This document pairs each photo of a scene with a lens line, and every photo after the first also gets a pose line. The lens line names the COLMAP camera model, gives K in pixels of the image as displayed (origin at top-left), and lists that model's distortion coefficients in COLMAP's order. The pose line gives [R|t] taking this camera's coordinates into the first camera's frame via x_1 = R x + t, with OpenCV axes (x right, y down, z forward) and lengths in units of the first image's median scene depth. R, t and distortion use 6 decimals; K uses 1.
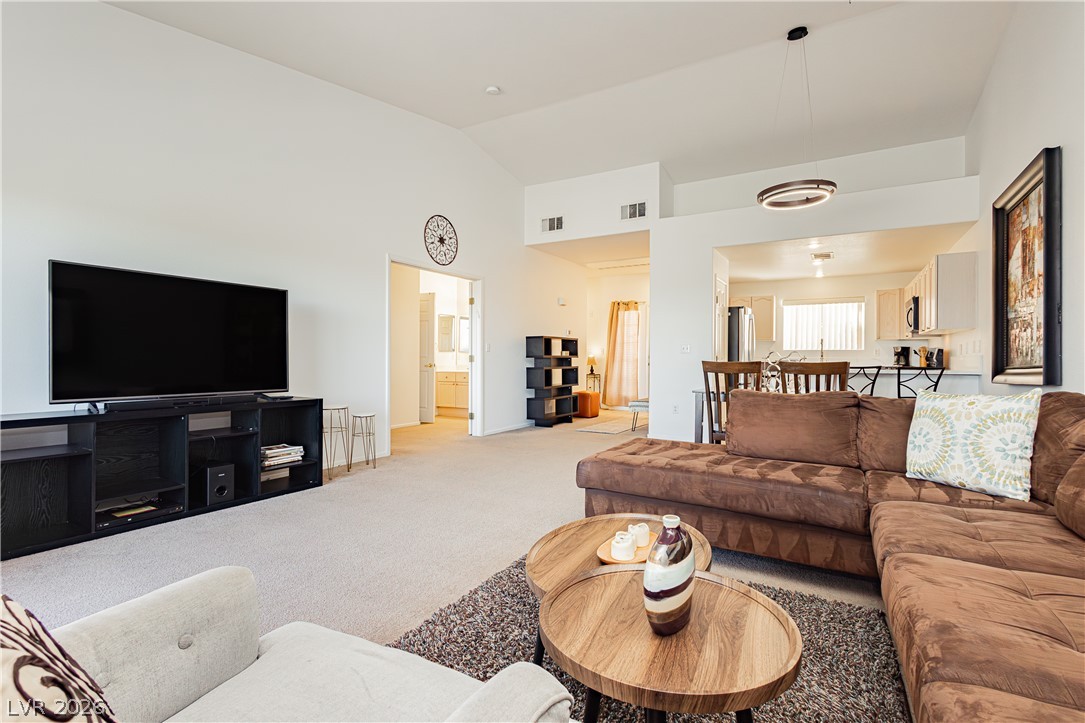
lens RADIAL K [[504.9, 0, 542.5], [0, 504.9, 361.5], [0, 0, 1]] dist [0.001146, -0.000082]
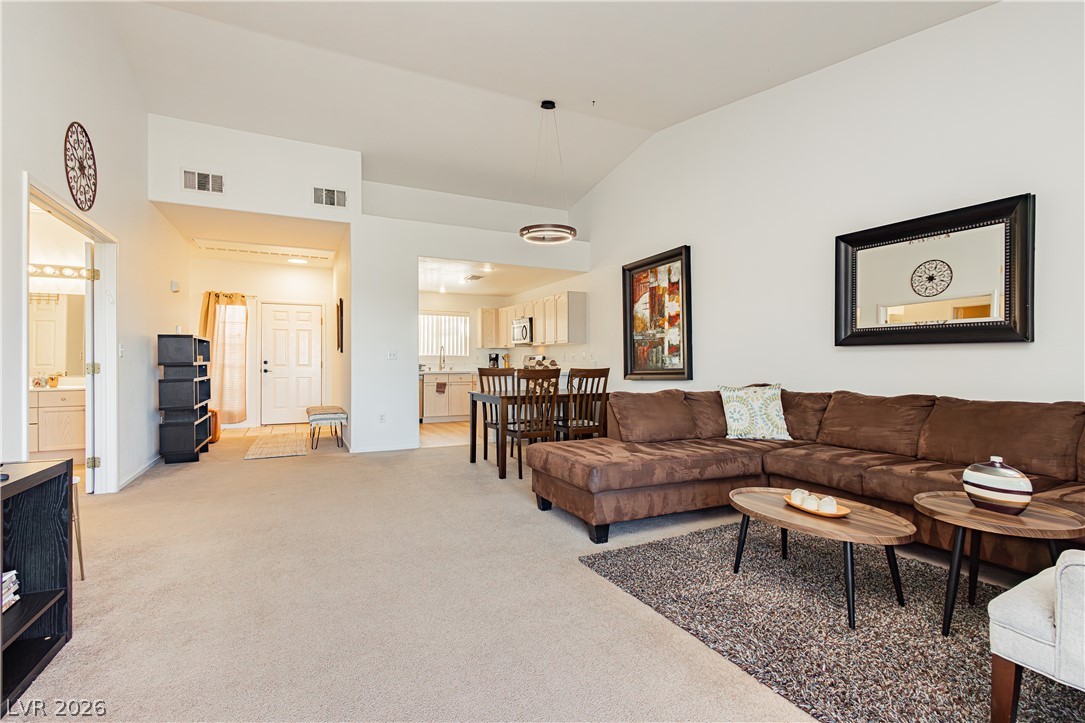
lens RADIAL K [[506.7, 0, 540.6], [0, 506.7, 357.9], [0, 0, 1]] dist [0.004363, 0.000208]
pose [[0.554851, 0.001093, 0.831949, -0.326298], [0.007504, 0.999952, -0.006318, -0.009771], [-0.831916, 0.009748, 0.554816, 0.193687]]
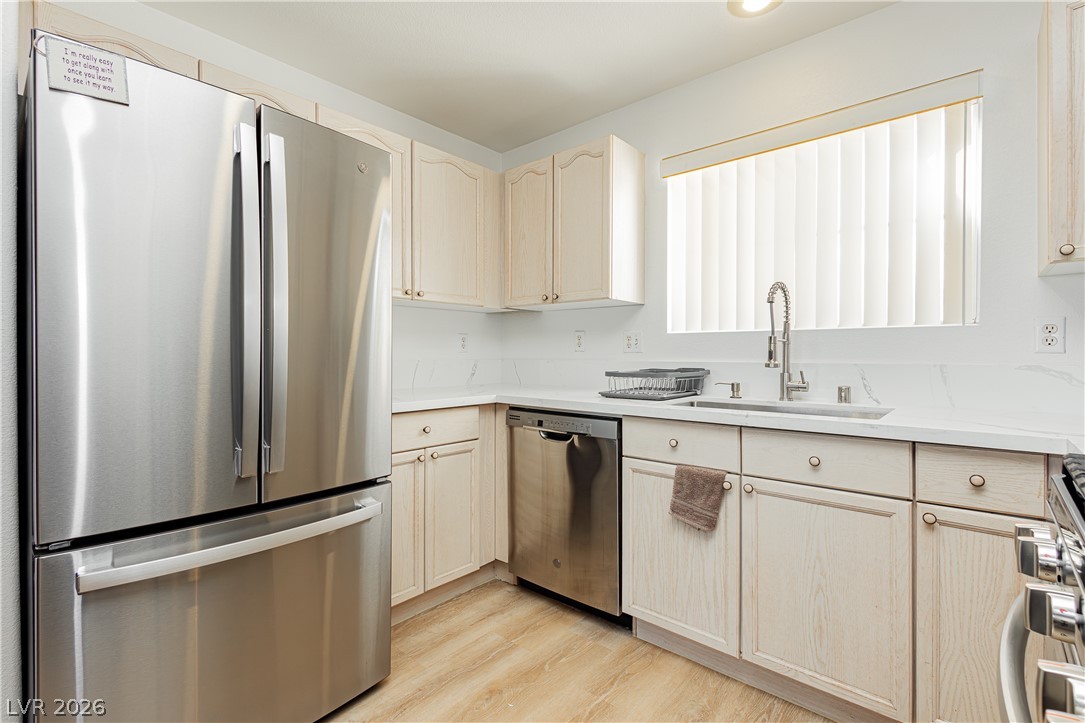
lens RADIAL K [[496.6, 0, 543.6], [0, 496.6, 358.9], [0, 0, 1]] dist [0.001429, -0.000539]
pose [[0.983072, -0.002576, -0.183199, 0.555579], [0.003298, 0.999988, 0.003636, -0.011329], [0.183188, -0.004178, 0.983069, 0.854604]]
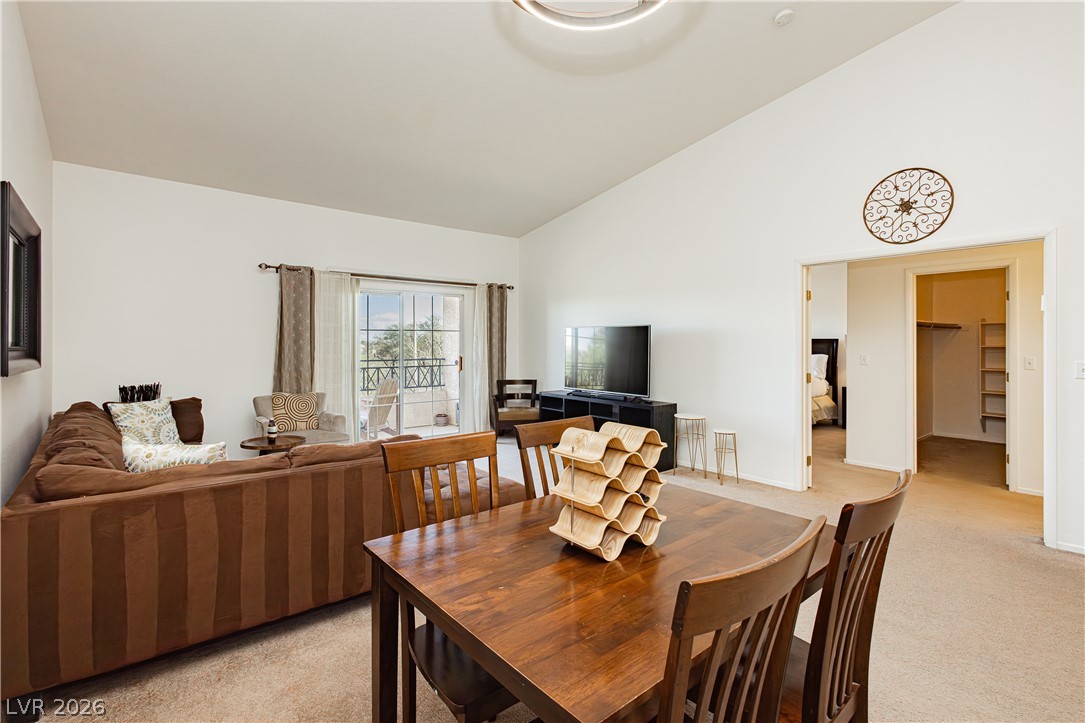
lens RADIAL K [[493.1, 0, 543.9], [0, 493.1, 341.3], [0, 0, 1]] dist [0.001525, 0.000095]
pose [[-0.329785, -0.002874, -0.944052, 0.469815], [-0.003535, 0.999992, -0.001810, -0.049459], [0.944049, 0.002741, -0.329793, 0.633044]]
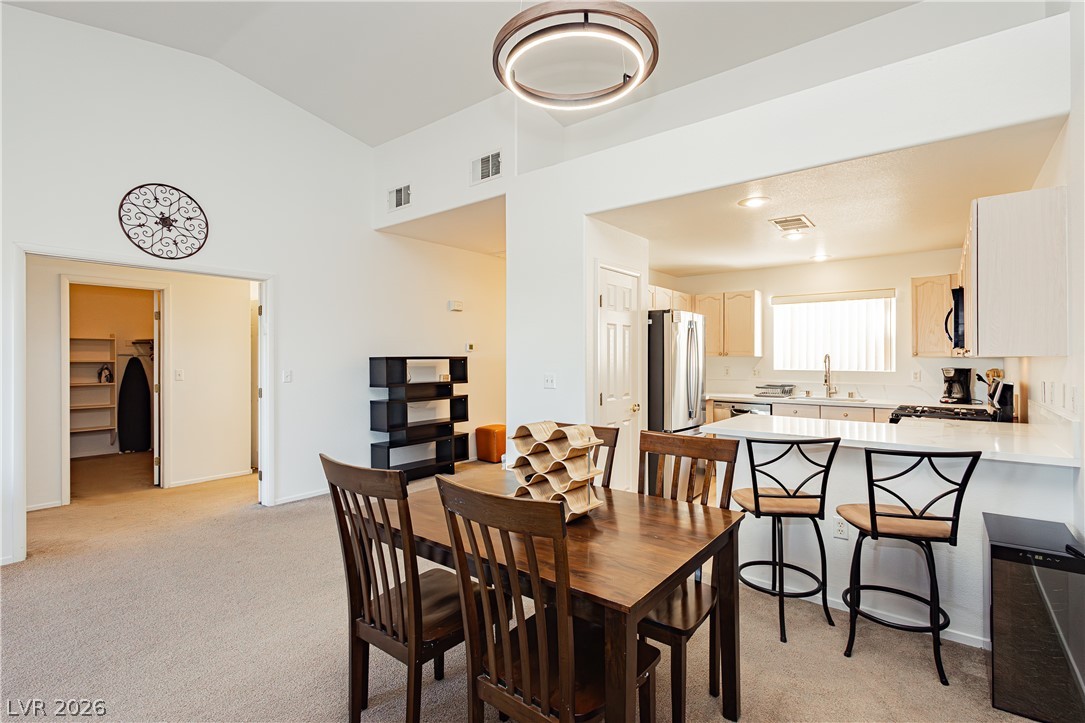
lens RADIAL K [[506.7, 0, 540.6], [0, 506.7, 357.9], [0, 0, 1]] dist [0.004363, 0.000208]
pose [[0.990326, -0.006932, -0.138584, 0.314603], [0.006143, 0.999962, -0.006121, -0.044173], [0.138621, 0.005210, 0.990332, 0.336053]]
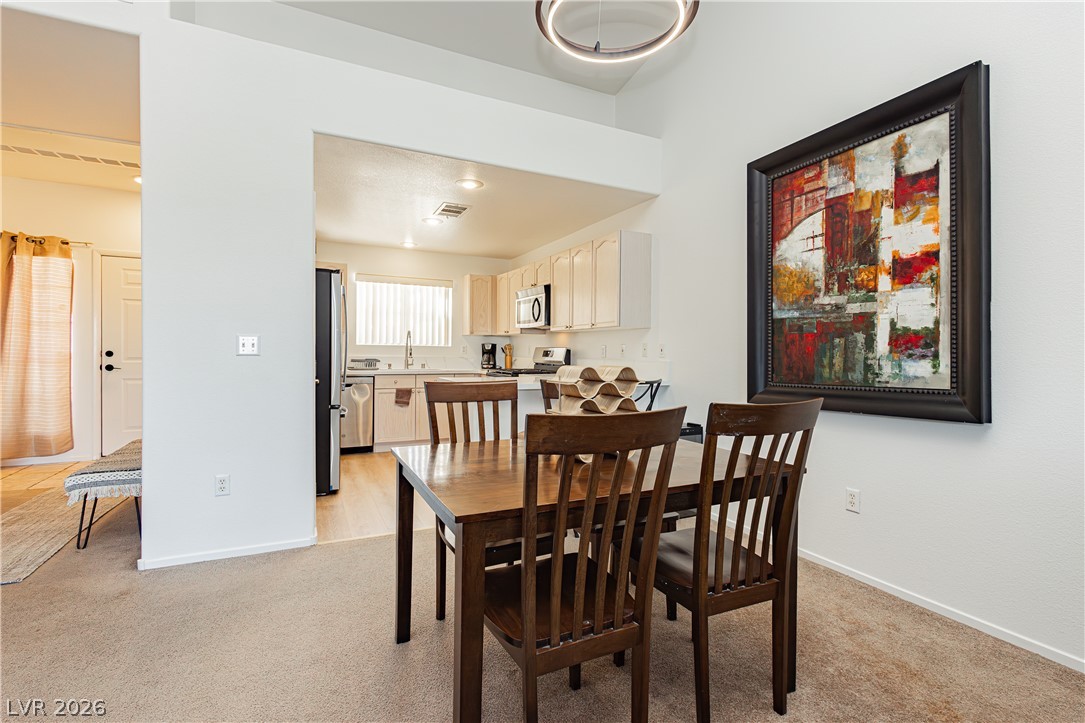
lens RADIAL K [[496.6, 0, 543.6], [0, 496.6, 358.9], [0, 0, 1]] dist [0.001429, -0.000539]
pose [[0.559609, -0.011441, 0.828678, 0.061495], [-0.005078, 0.999839, 0.017234, -0.019368], [-0.828741, -0.013852, 0.559460, 0.480111]]
